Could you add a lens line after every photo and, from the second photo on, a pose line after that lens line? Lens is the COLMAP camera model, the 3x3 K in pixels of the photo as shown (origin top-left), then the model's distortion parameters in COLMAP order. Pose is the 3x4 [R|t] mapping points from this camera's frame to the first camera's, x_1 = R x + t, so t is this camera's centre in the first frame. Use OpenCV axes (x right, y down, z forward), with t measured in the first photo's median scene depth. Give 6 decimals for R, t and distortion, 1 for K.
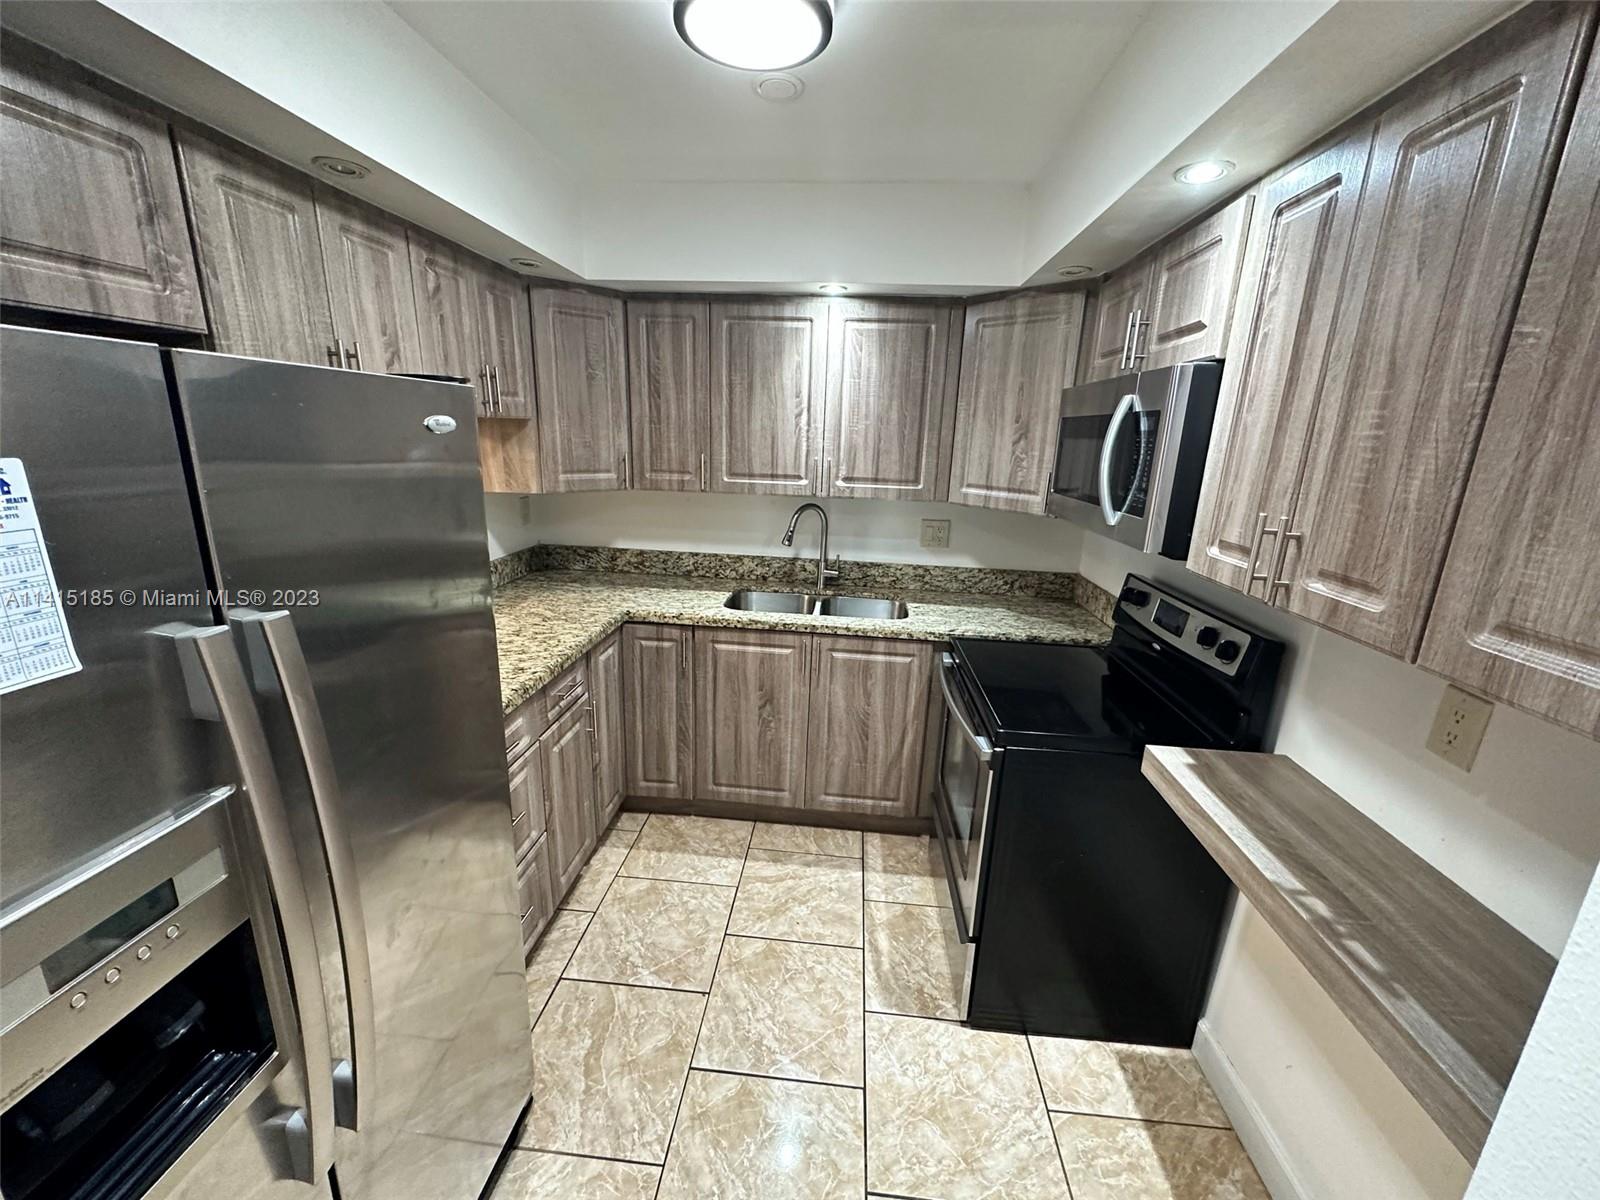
lens RADIAL K [[637.2, 0, 800.9], [0, 637.2, 597.6], [0, 0, 1]] dist [-0.003003, 0.000464]
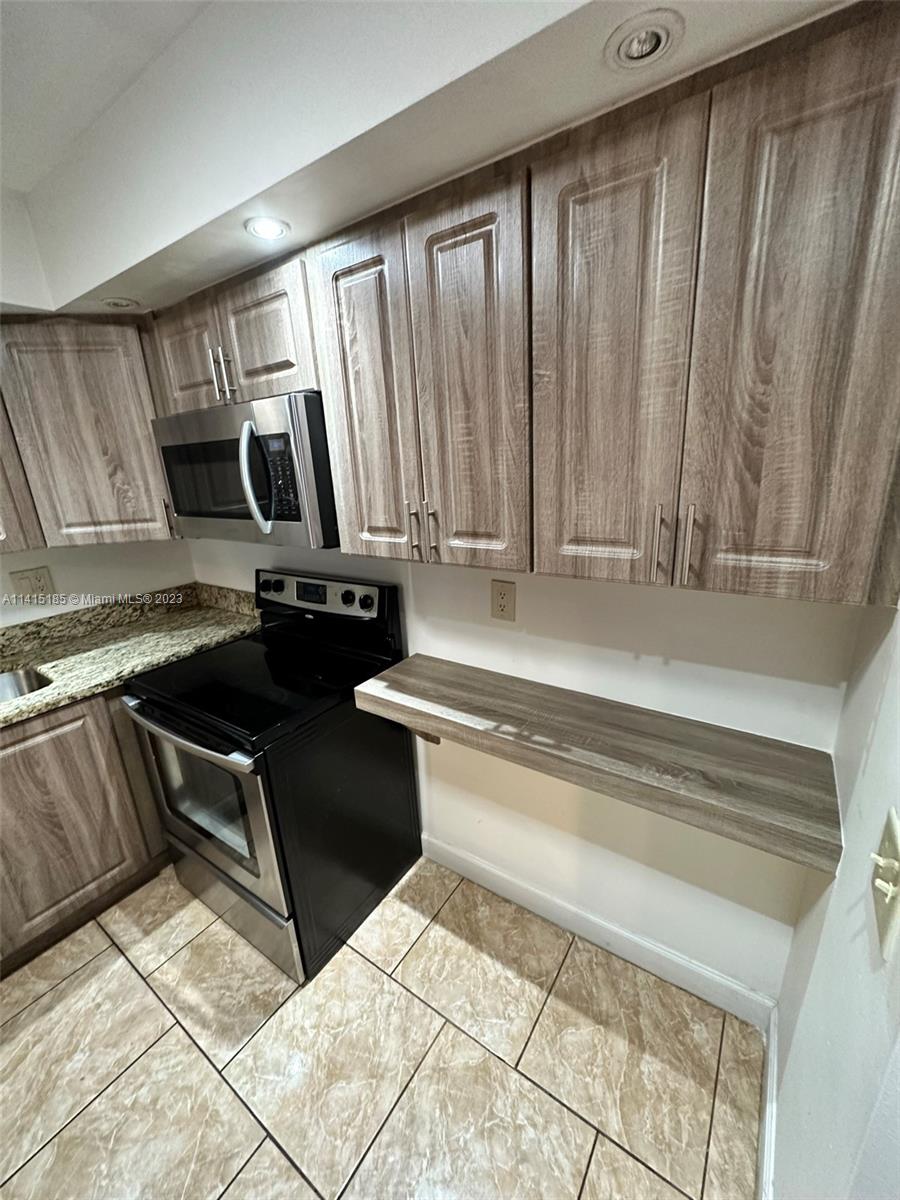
lens RADIAL K [[477.9, 0, 450.4], [0, 477.9, 600.7], [0, 0, 1]] dist [-0.003003, 0.000464]
pose [[0.491256, -0.311603, 0.813371, -0.076799], [0.285232, 0.939881, 0.187795, -0.047397], [-0.822989, 0.139744, 0.550601, 0.179807]]
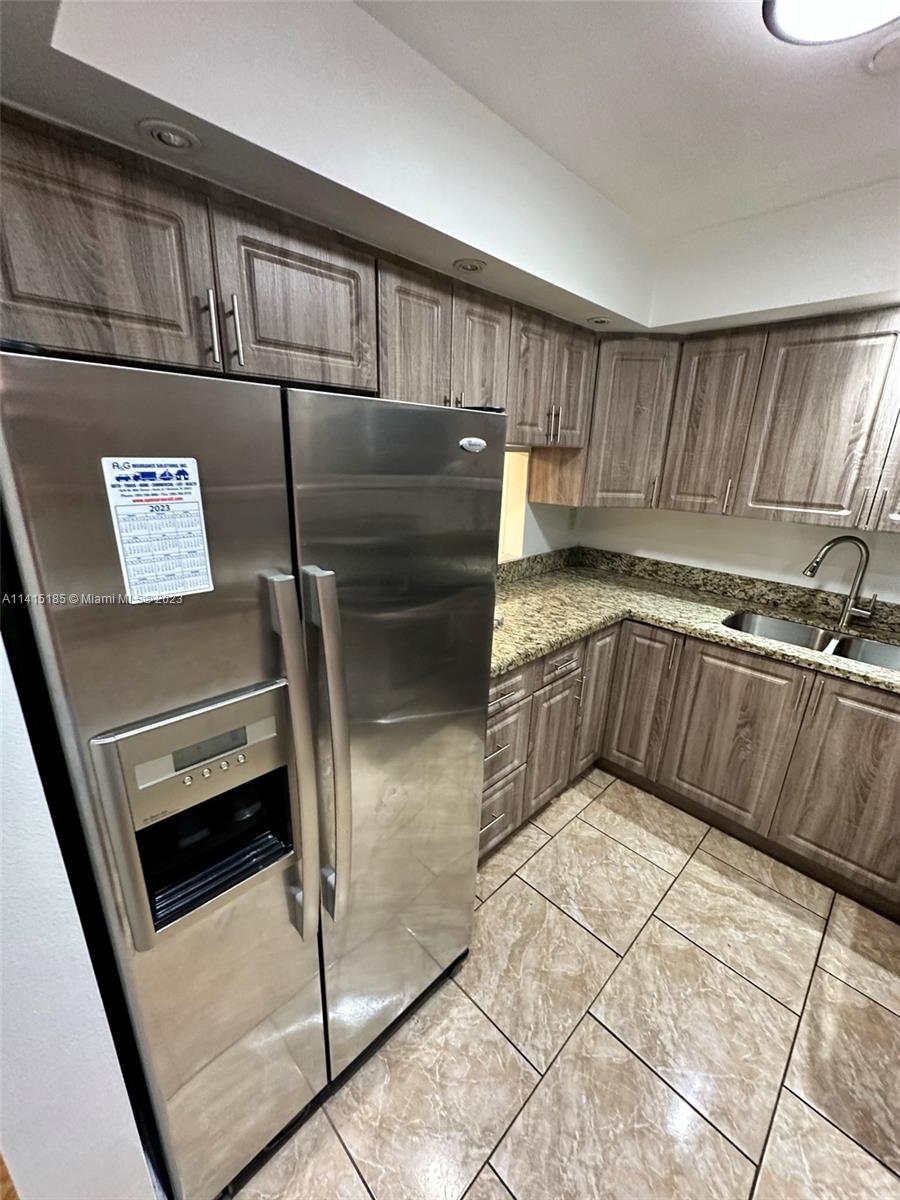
lens RADIAL K [[477.9, 0, 450.4], [0, 477.9, 600.7], [0, 0, 1]] dist [-0.003003, 0.000464]
pose [[0.761987, 0.185665, -0.620406, 0.026005], [-0.169729, 0.981788, 0.085351, -0.016977], [0.624954, 0.040265, 0.779623, 0.105626]]
